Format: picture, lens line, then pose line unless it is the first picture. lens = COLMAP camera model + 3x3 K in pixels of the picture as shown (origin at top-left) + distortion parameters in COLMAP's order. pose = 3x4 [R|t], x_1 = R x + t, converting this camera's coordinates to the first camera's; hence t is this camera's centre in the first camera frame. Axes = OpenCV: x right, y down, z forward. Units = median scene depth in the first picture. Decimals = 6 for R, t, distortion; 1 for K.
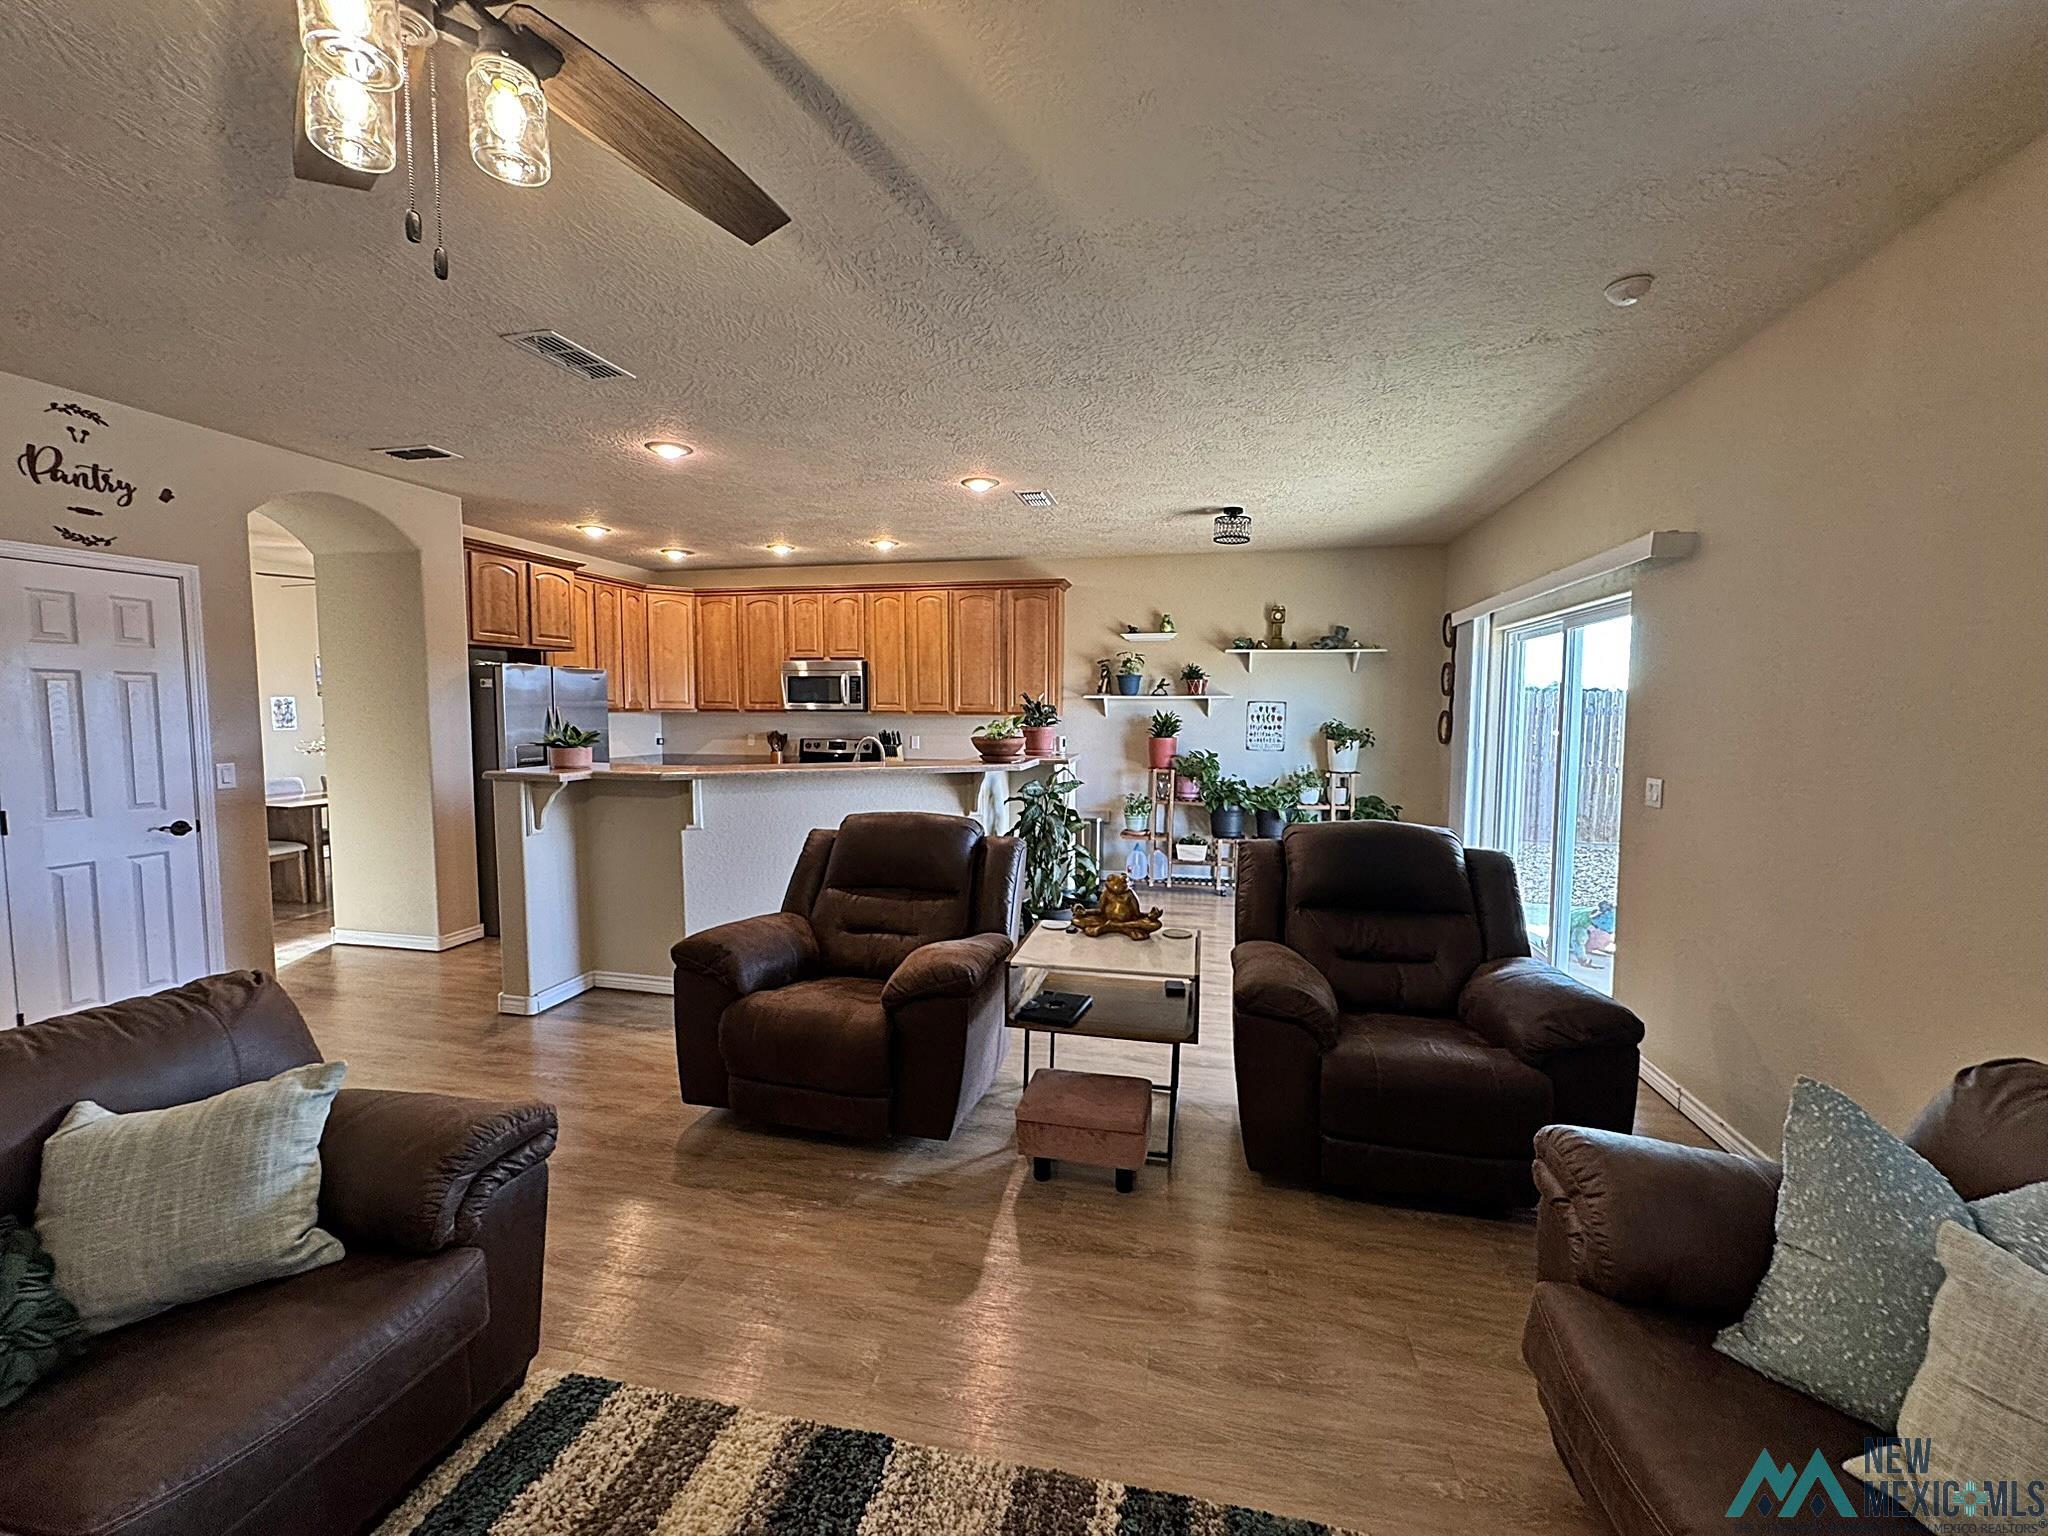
lens RADIAL K [[816.8, 0, 1025.1], [0, 816.8, 768.2], [0, 0, 1]] dist [-0.001261, 0.000501]
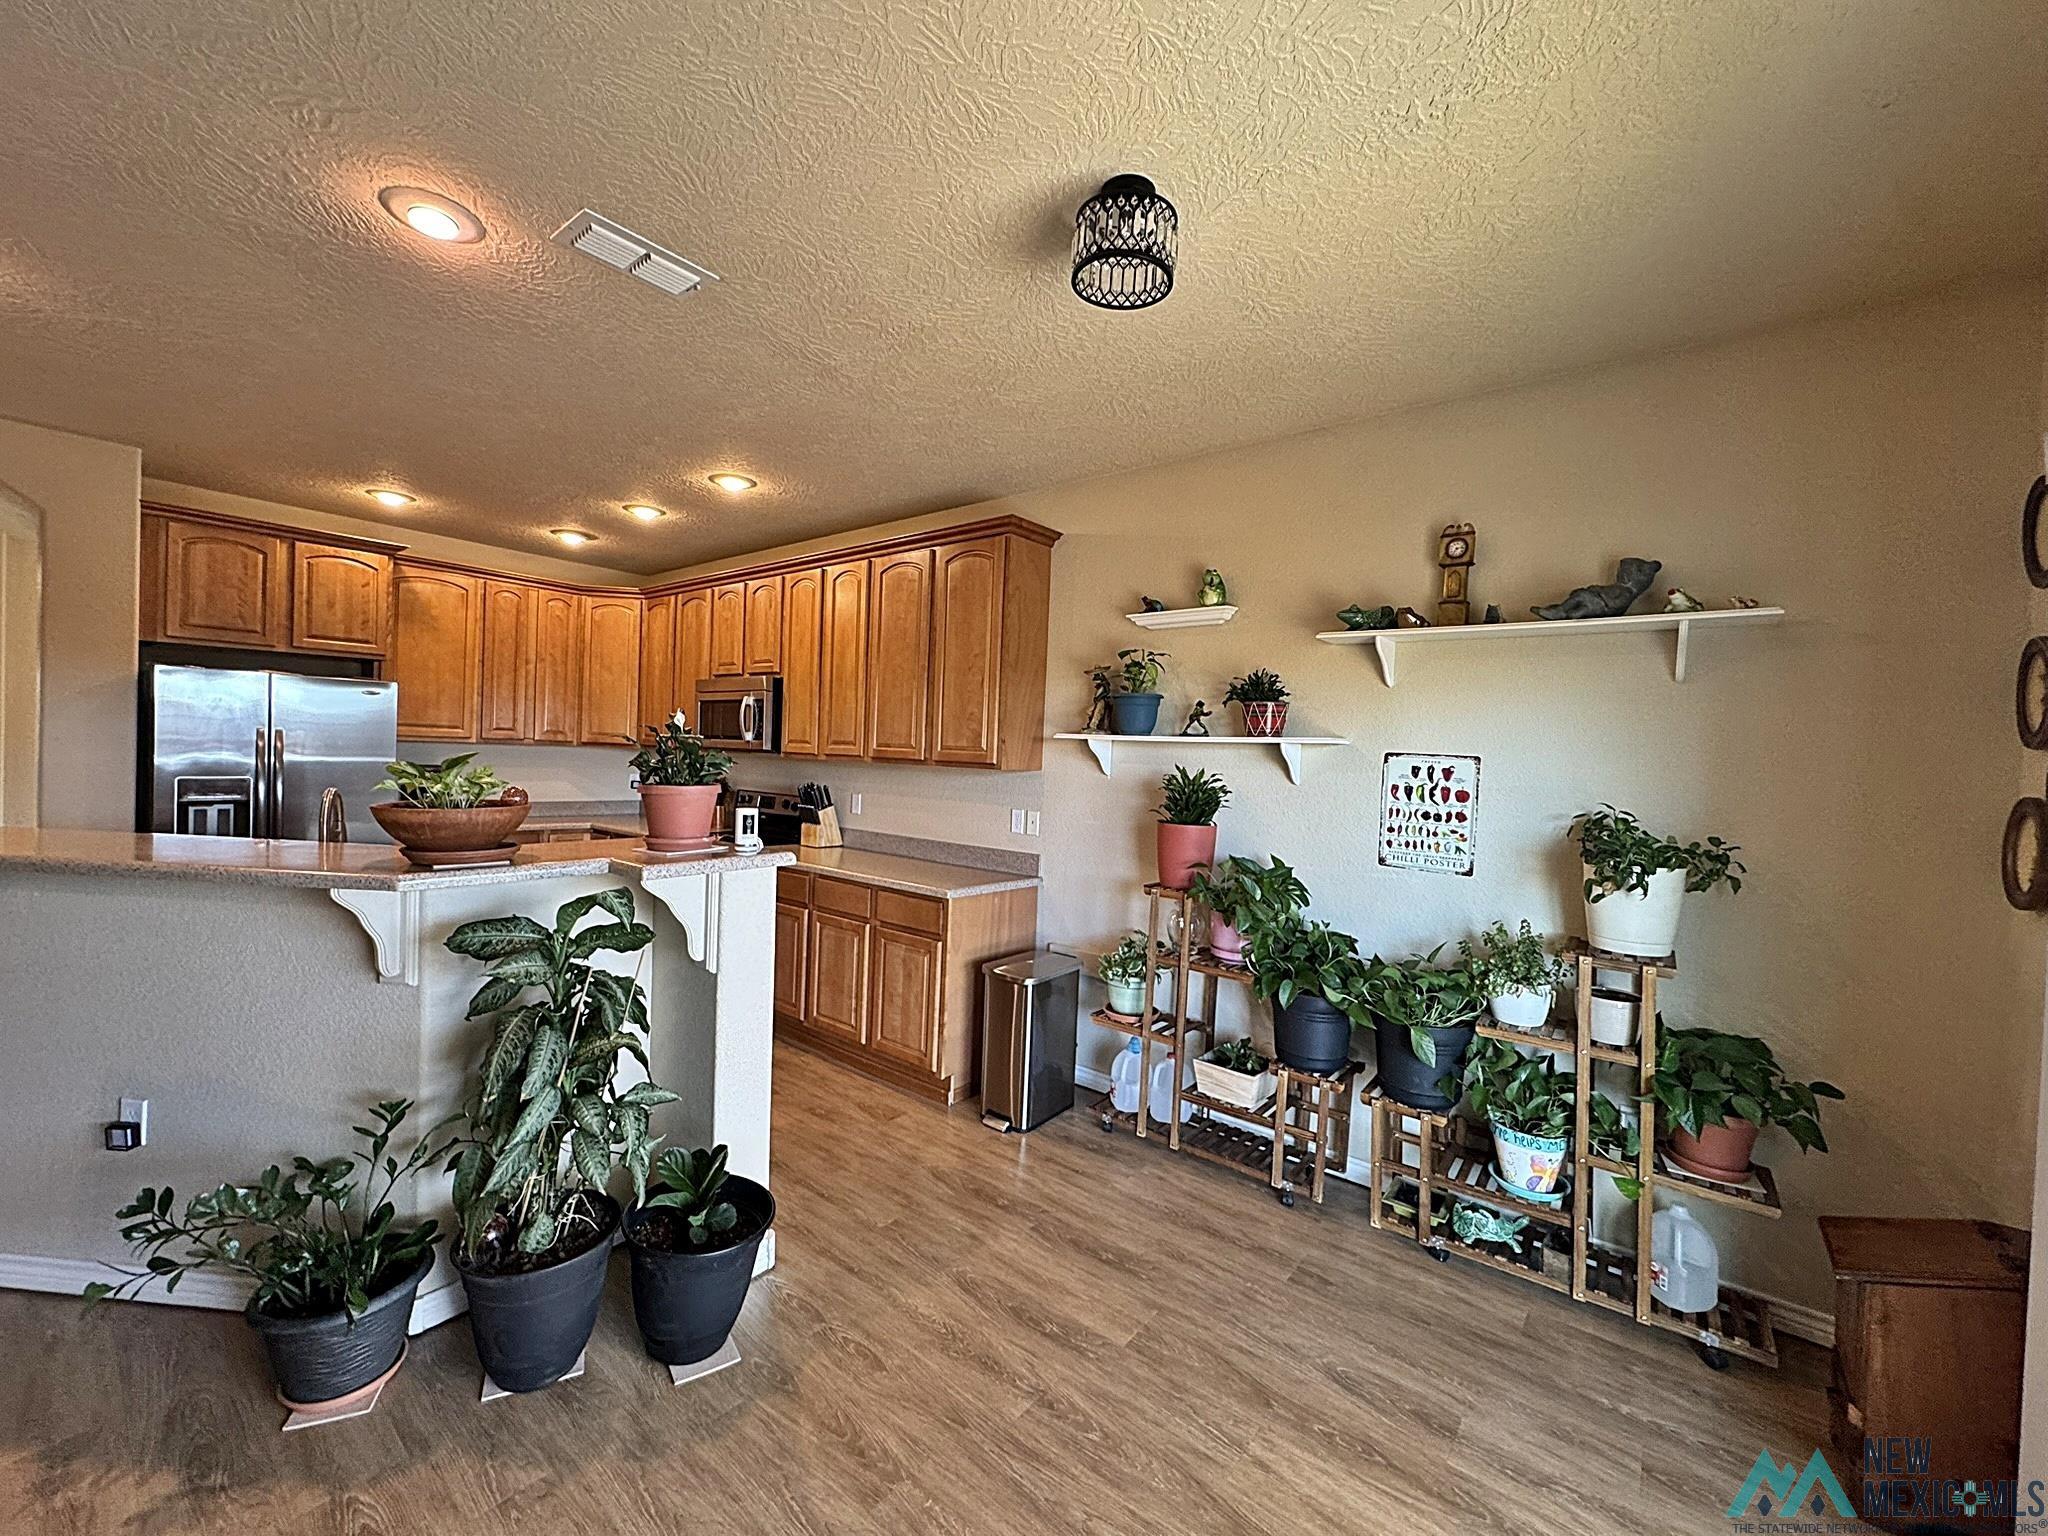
lens RADIAL K [[816.8, 0, 1025.1], [0, 816.8, 768.2], [0, 0, 1]] dist [-0.001261, 0.000501]
pose [[0.895822, 0.036549, -0.442908, 0.301553], [-0.066769, 0.996369, -0.052826, -0.039183], [0.439369, 0.076895, 0.895010, 0.544313]]
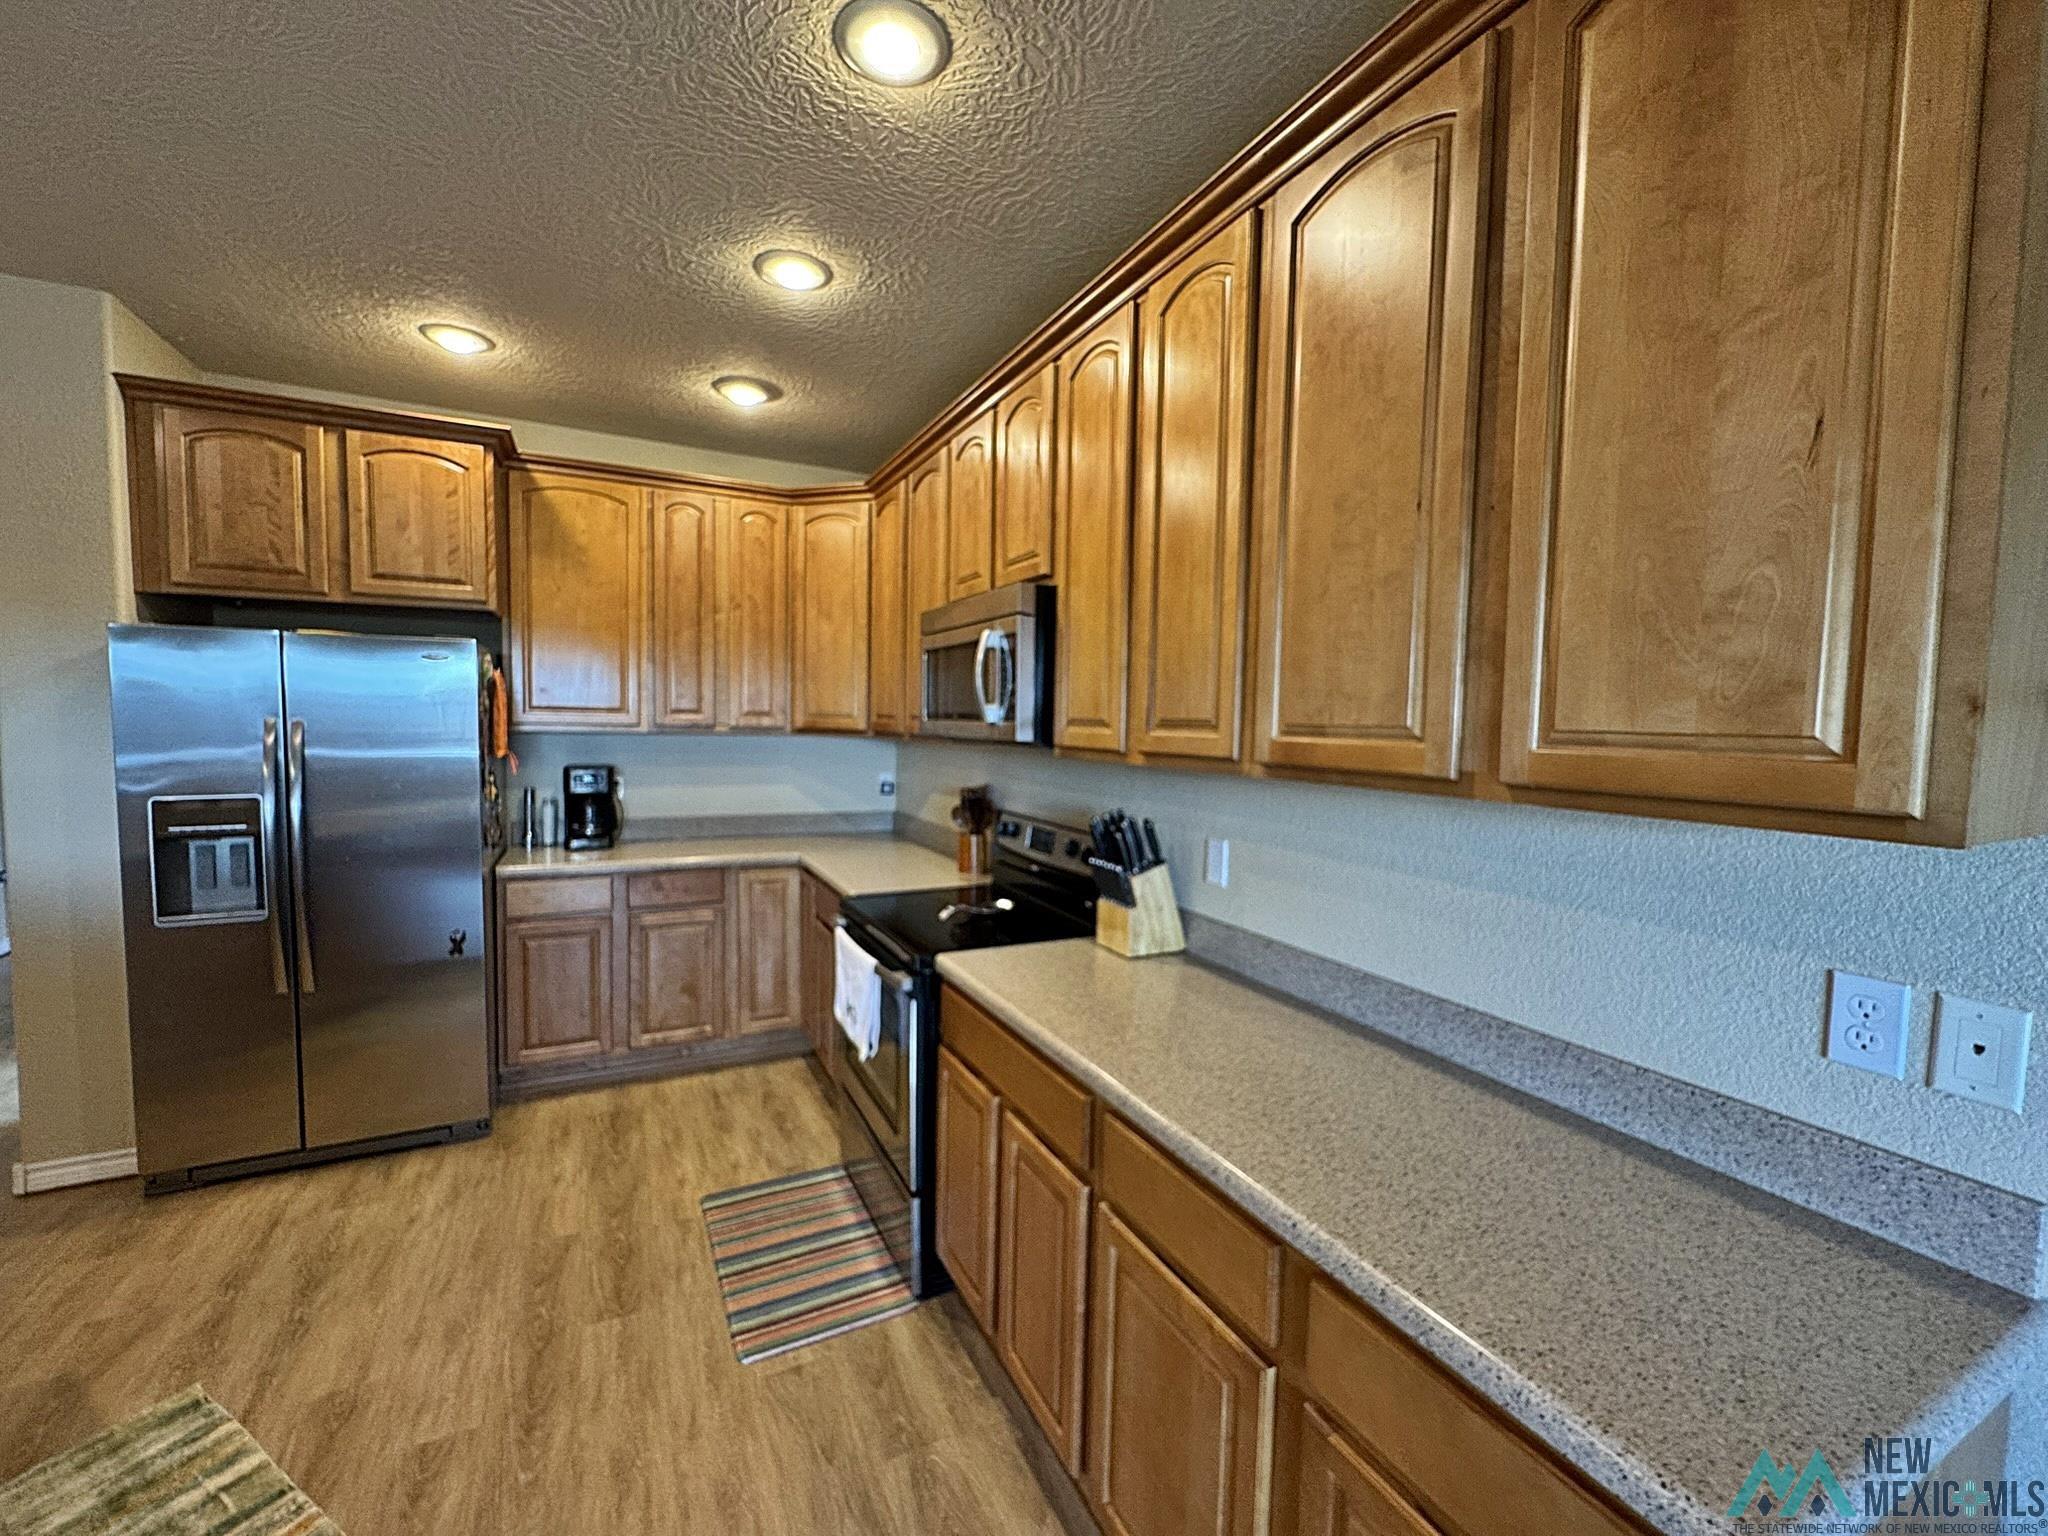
lens RADIAL K [[824.9, 0, 1028.7], [0, 824.9, 767.4], [0, 0, 1]] dist [-0.009638, 0.000271]
pose [[0.641750, 0.050517, -0.765249, 0.043184], [-0.073444, 0.997290, 0.004243, -0.068566], [0.763389, 0.053480, 0.643721, 0.866414]]
